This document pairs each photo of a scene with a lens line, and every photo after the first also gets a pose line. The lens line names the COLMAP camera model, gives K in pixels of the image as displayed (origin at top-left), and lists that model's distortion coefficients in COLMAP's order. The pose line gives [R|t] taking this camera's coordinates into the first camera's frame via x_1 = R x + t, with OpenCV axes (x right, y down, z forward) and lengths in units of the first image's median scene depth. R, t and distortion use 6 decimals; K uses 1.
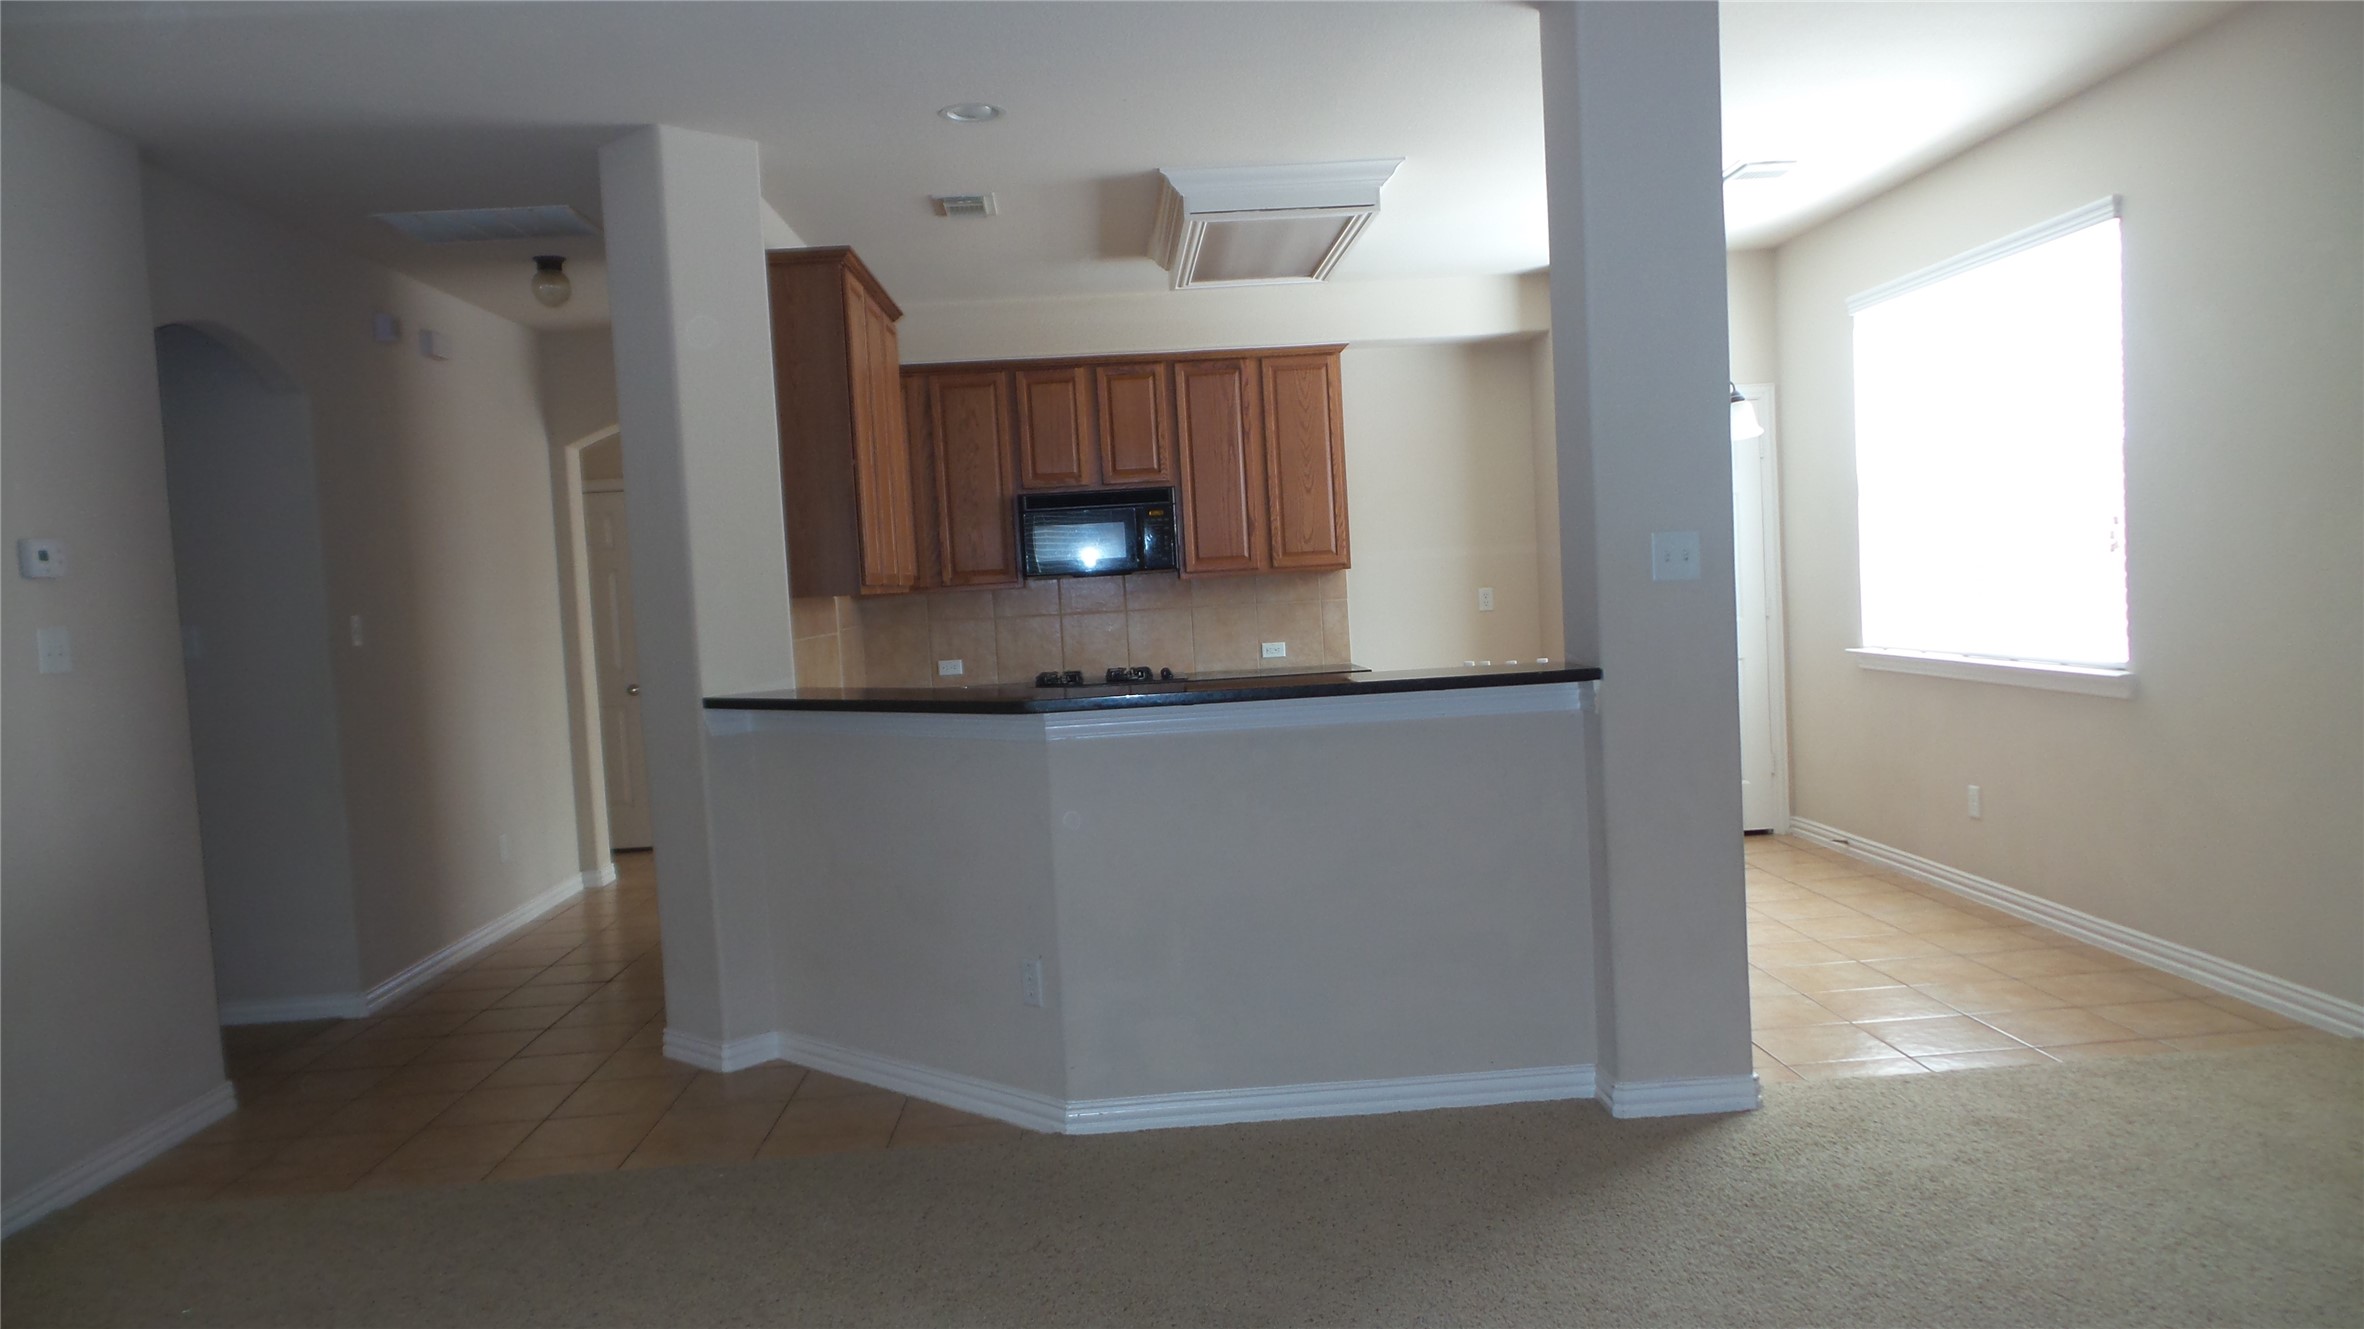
lens RADIAL K [[1648.0, 0, 1182.0], [0, 1648.0, 664.5], [0, 0, 1]] dist [0.004736, 0.001969]
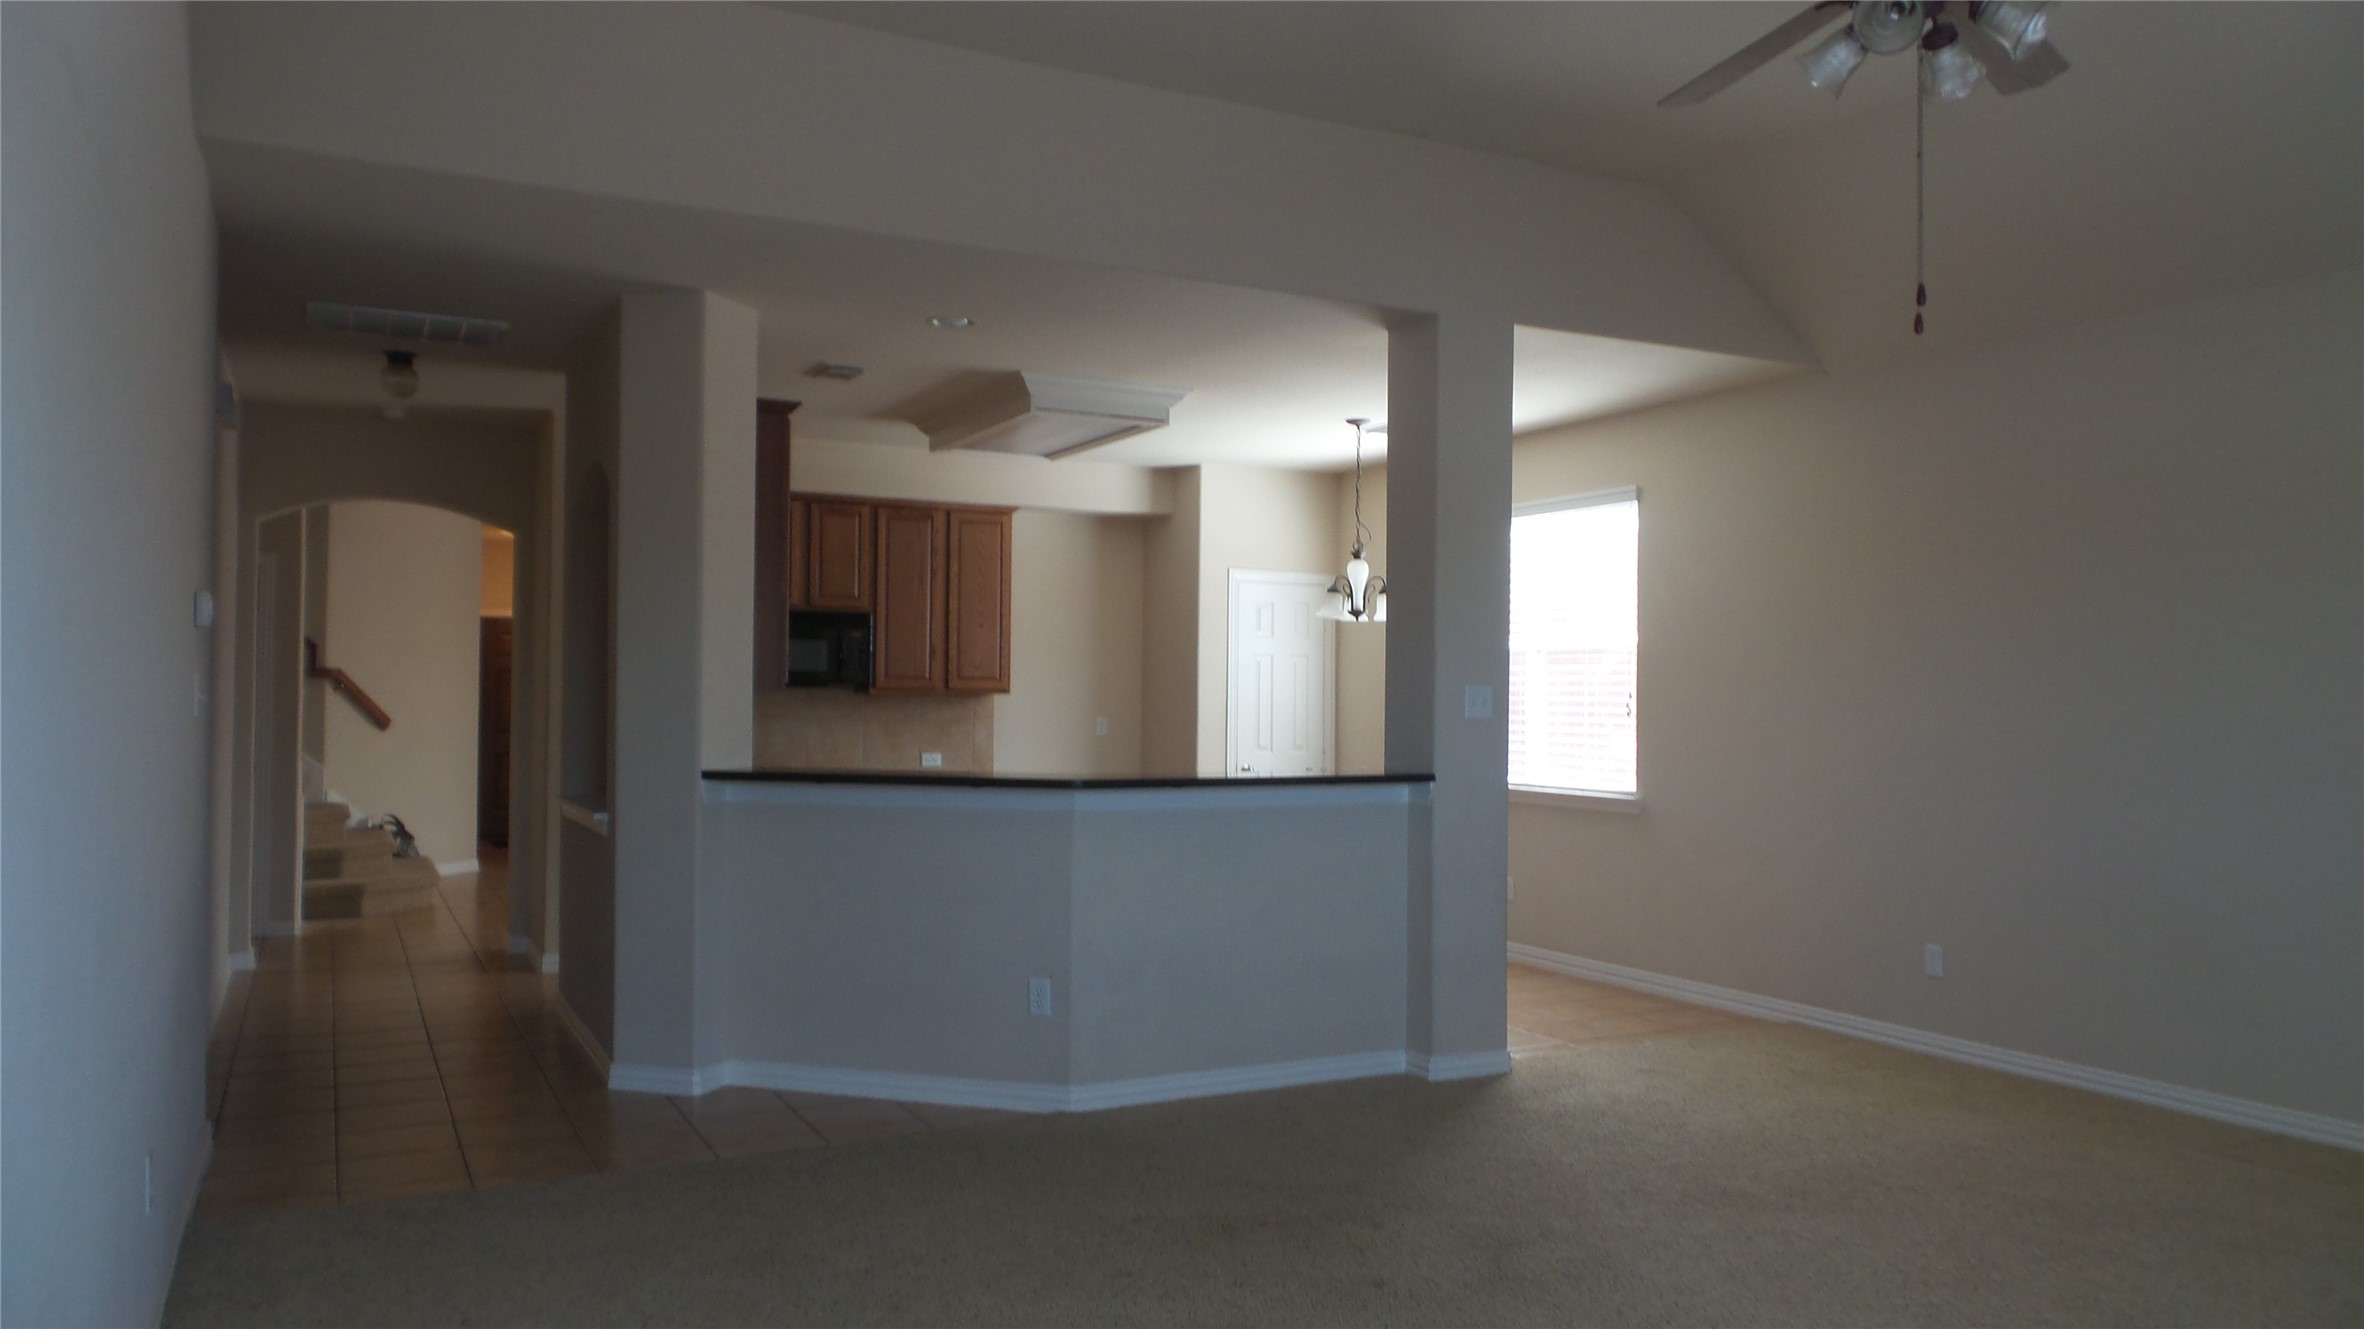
lens RADIAL K [[1648.0, 0, 1182.0], [0, 1648.0, 664.5], [0, 0, 1]] dist [0.004736, 0.001969]
pose [[0.903397, 0.072437, 0.422643, -0.409051], [-0.037853, 0.995252, -0.089667, 0.031997], [-0.427132, 0.065007, 0.901849, -0.176454]]
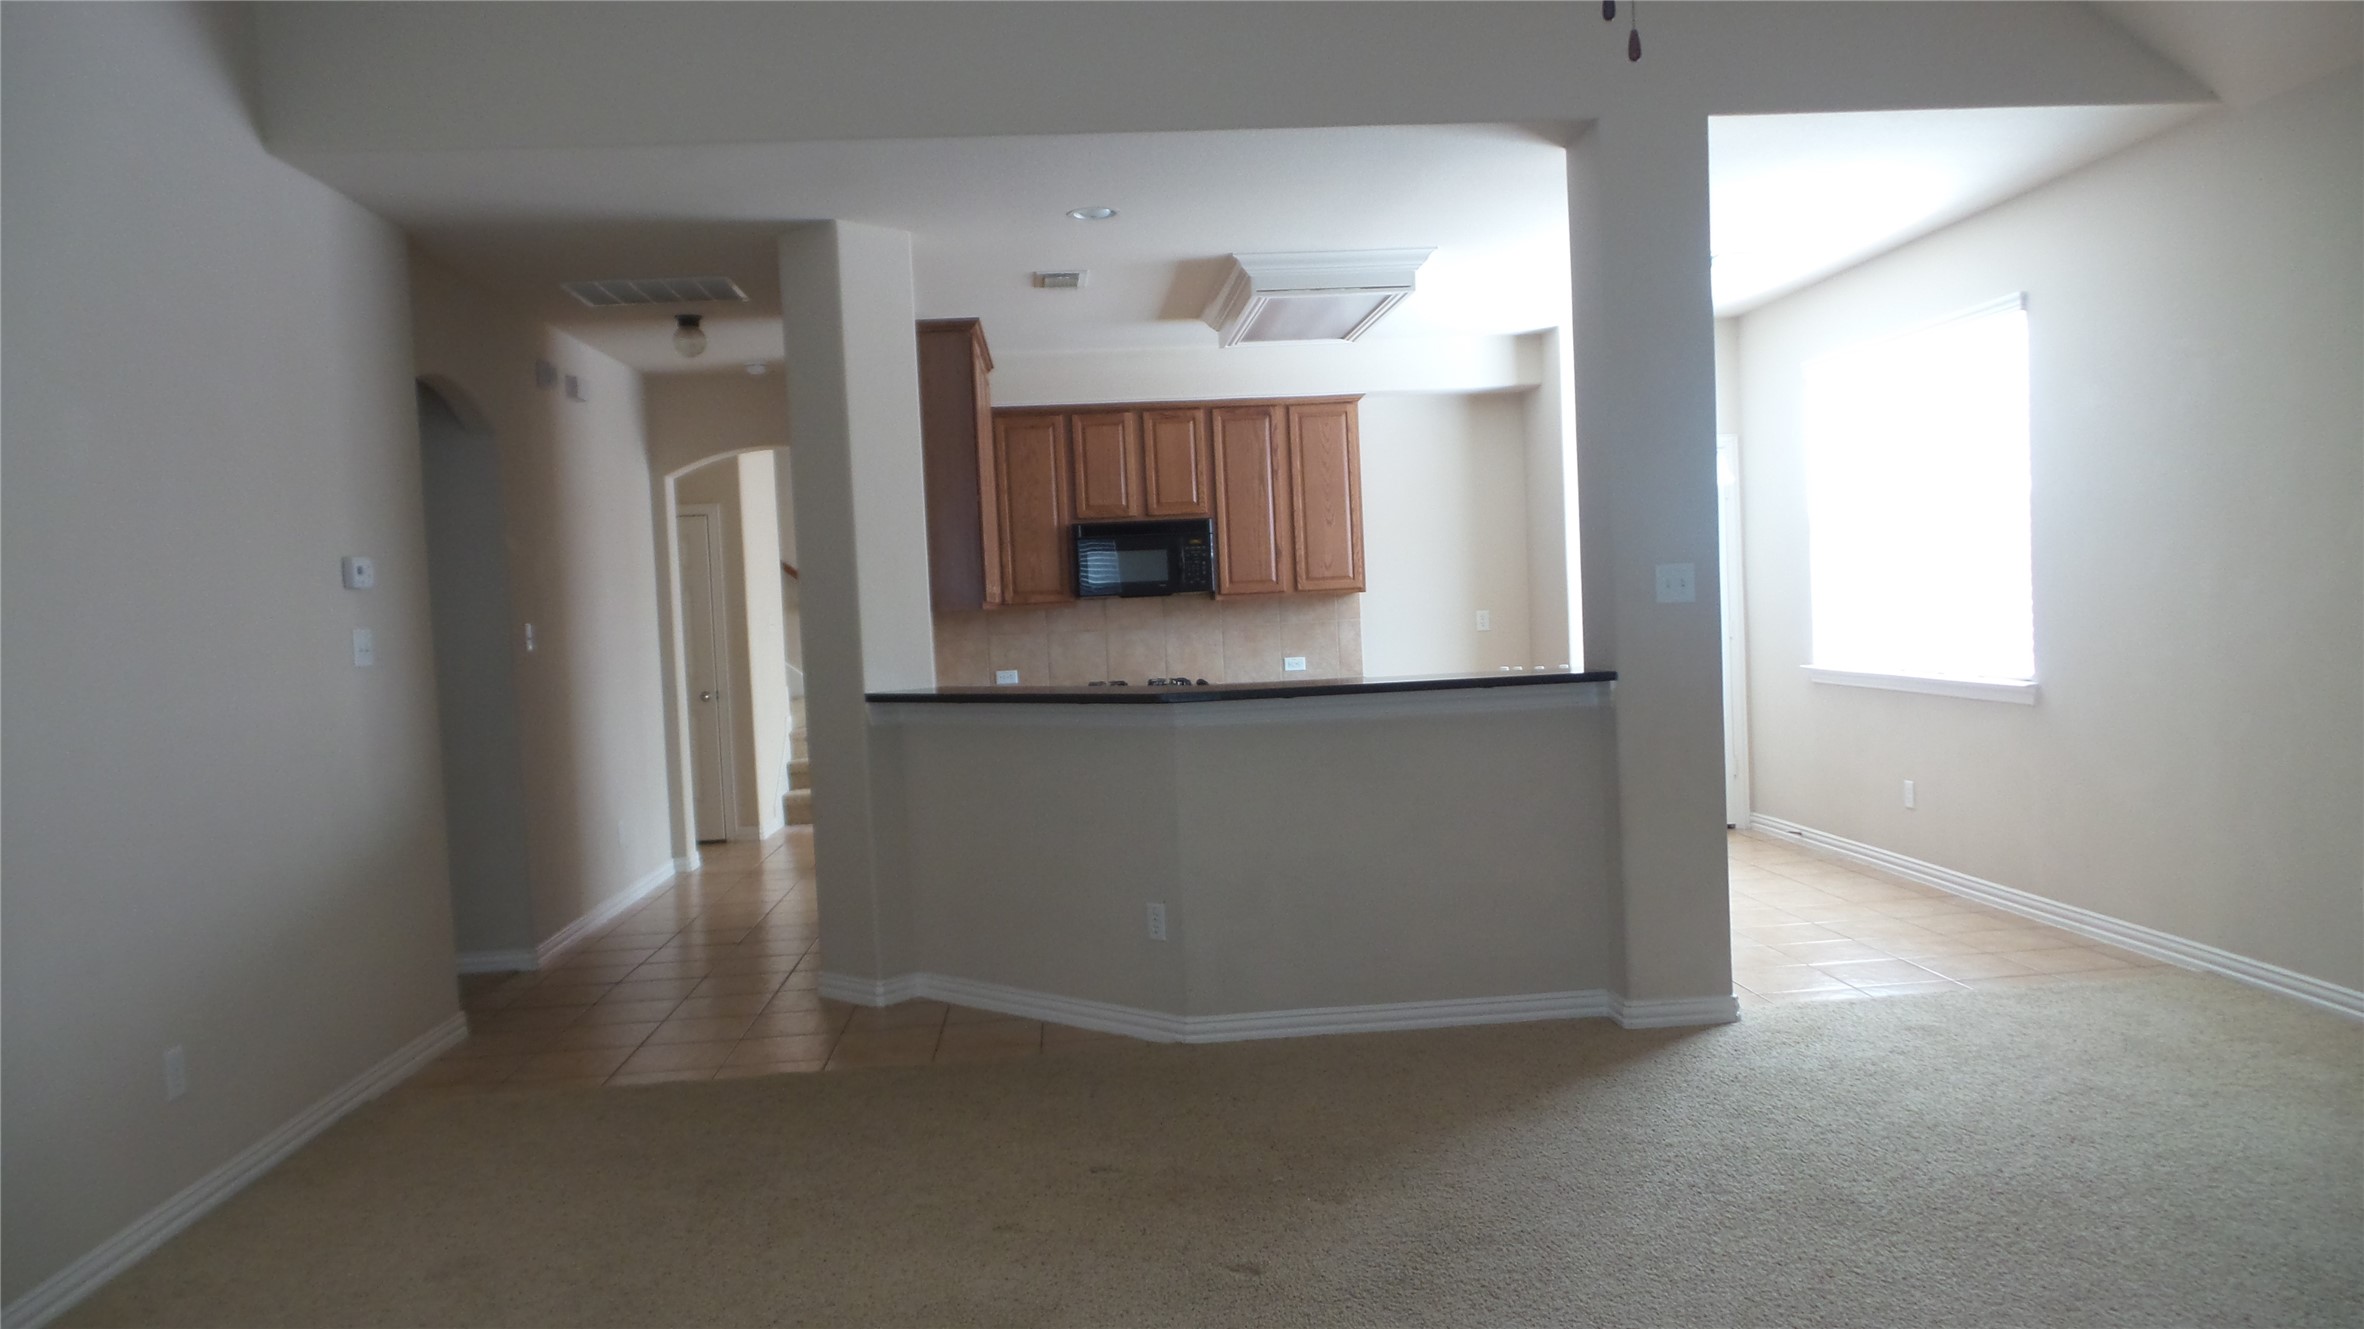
lens RADIAL K [[1650.3, 0, 1182.0], [0, 1650.3, 664.5], [0, 0, 1]] dist [0.006224, -0.000840]
pose [[0.999510, 0.008225, 0.030203, -0.081122], [-0.007784, 0.999861, -0.014722, 0.012676], [-0.030319, 0.014479, 0.999435, -0.178183]]
